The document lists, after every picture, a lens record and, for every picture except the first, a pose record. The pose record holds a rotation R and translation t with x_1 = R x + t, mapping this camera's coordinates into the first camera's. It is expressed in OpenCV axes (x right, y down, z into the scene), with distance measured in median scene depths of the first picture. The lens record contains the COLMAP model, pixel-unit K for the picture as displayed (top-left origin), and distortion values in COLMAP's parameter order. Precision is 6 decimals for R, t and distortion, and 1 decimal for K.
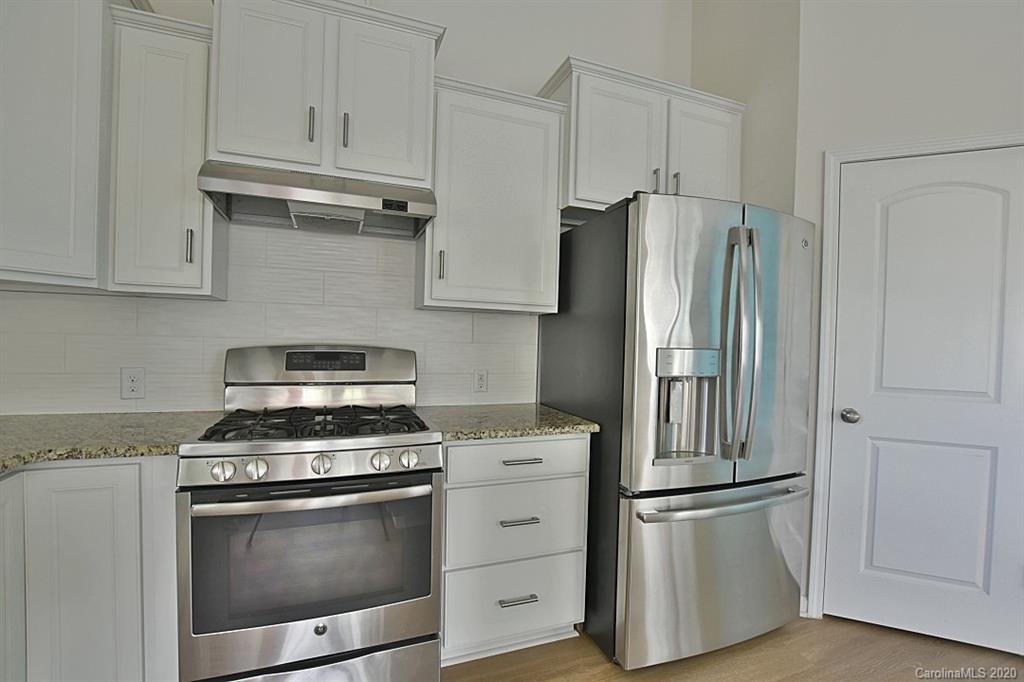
lens RADIAL K [[464.6, 0, 515.7], [0, 464.6, 348.2], [0, 0, 1]] dist [-0.026639, 0.001218]
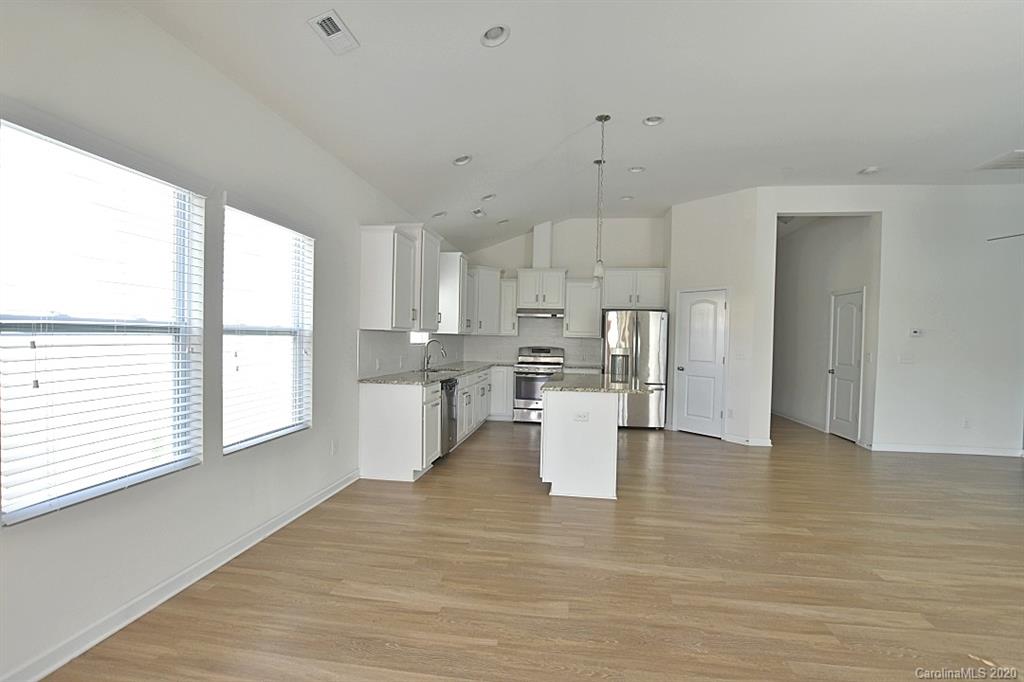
lens RADIAL K [[464.6, 0, 515.7], [0, 464.6, 348.2], [0, 0, 1]] dist [-0.026639, 0.001218]
pose [[0.881107, 0.006076, -0.472877, 1.465761], [-0.009521, 0.999943, -0.004891, 0.030151], [0.472821, 0.008812, 0.881115, -2.983415]]
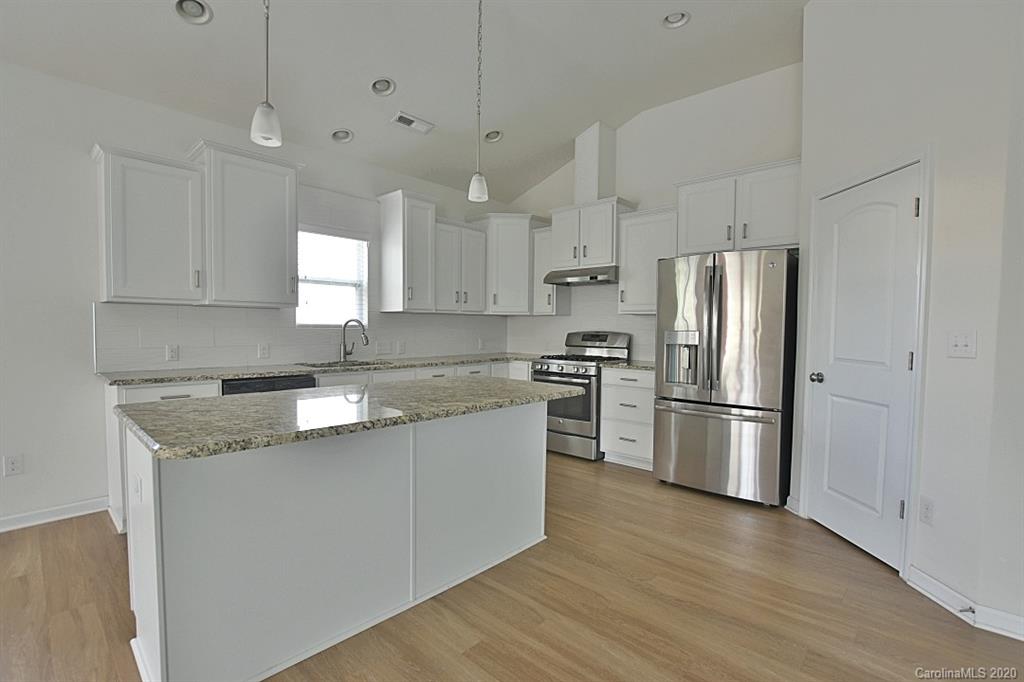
lens RADIAL K [[464.6, 0, 515.7], [0, 464.6, 348.2], [0, 0, 1]] dist [-0.026639, 0.001218]
pose [[0.452211, 0.022270, -0.891633, 1.833917], [-0.012827, 0.999747, 0.018465, 0.047700], [0.891819, 0.003087, 0.452383, -0.574496]]
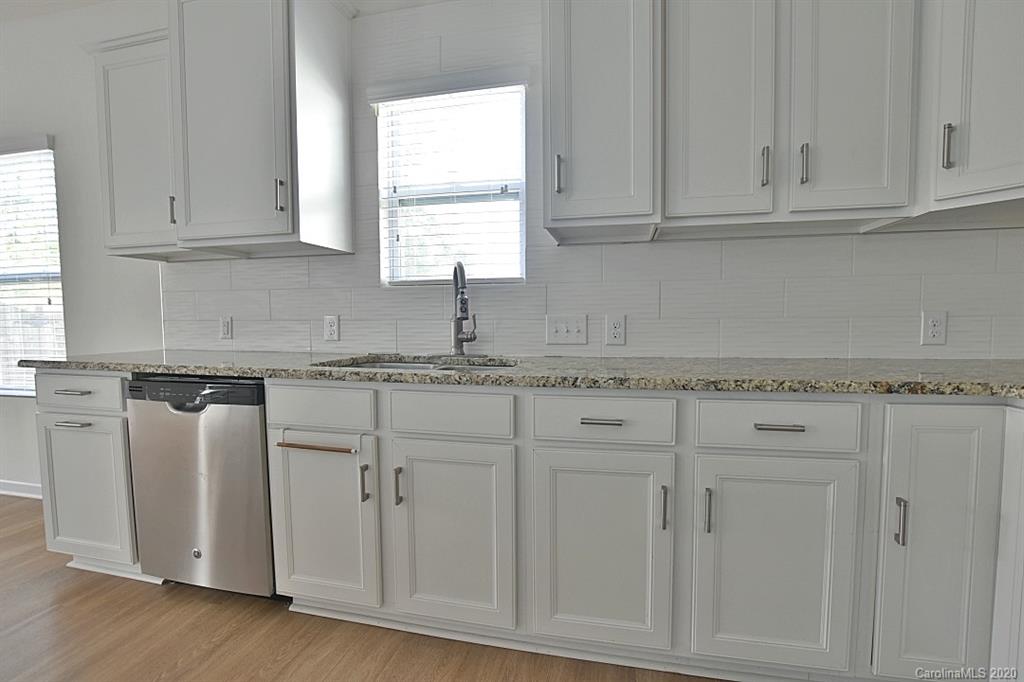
lens RADIAL K [[464.6, 0, 515.7], [0, 464.6, 348.2], [0, 0, 1]] dist [-0.026639, 0.001218]
pose [[-0.556209, 0.030706, -0.830475, 0.128317], [-0.020991, 0.998479, 0.050977, 0.093370], [0.830777, 0.045787, -0.554719, 0.477334]]
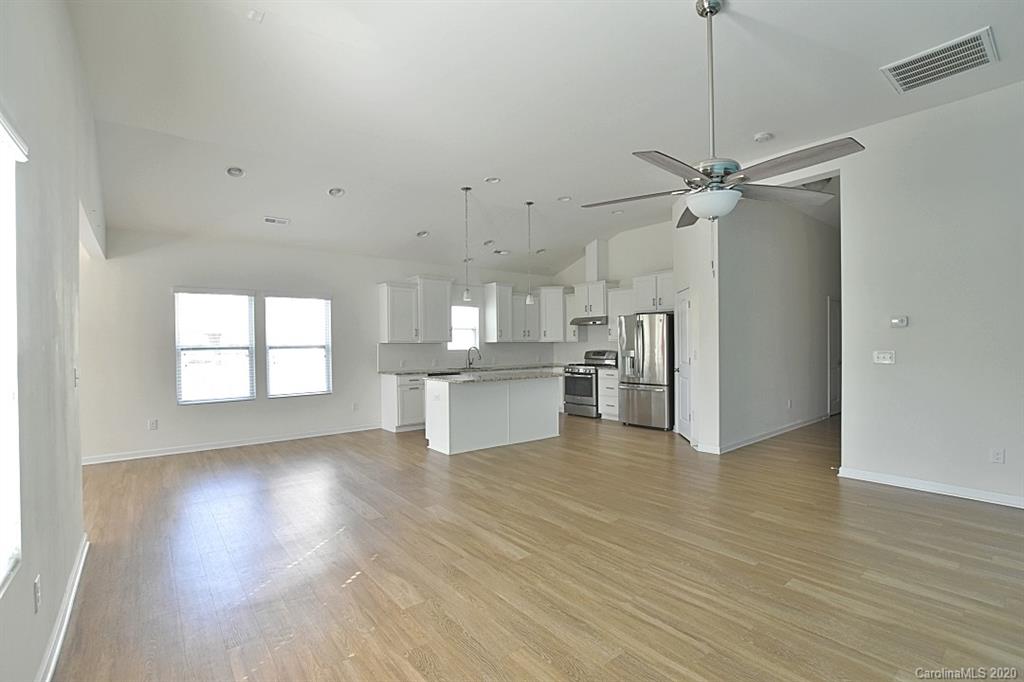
lens RADIAL K [[464.6, 0, 515.7], [0, 464.6, 348.2], [0, 0, 1]] dist [-0.026639, 0.001218]
pose [[0.310053, -0.017407, -0.950560, 4.115659], [0.003932, 0.999847, -0.017028, 0.051040], [0.950711, 0.001542, 0.310074, -1.335949]]
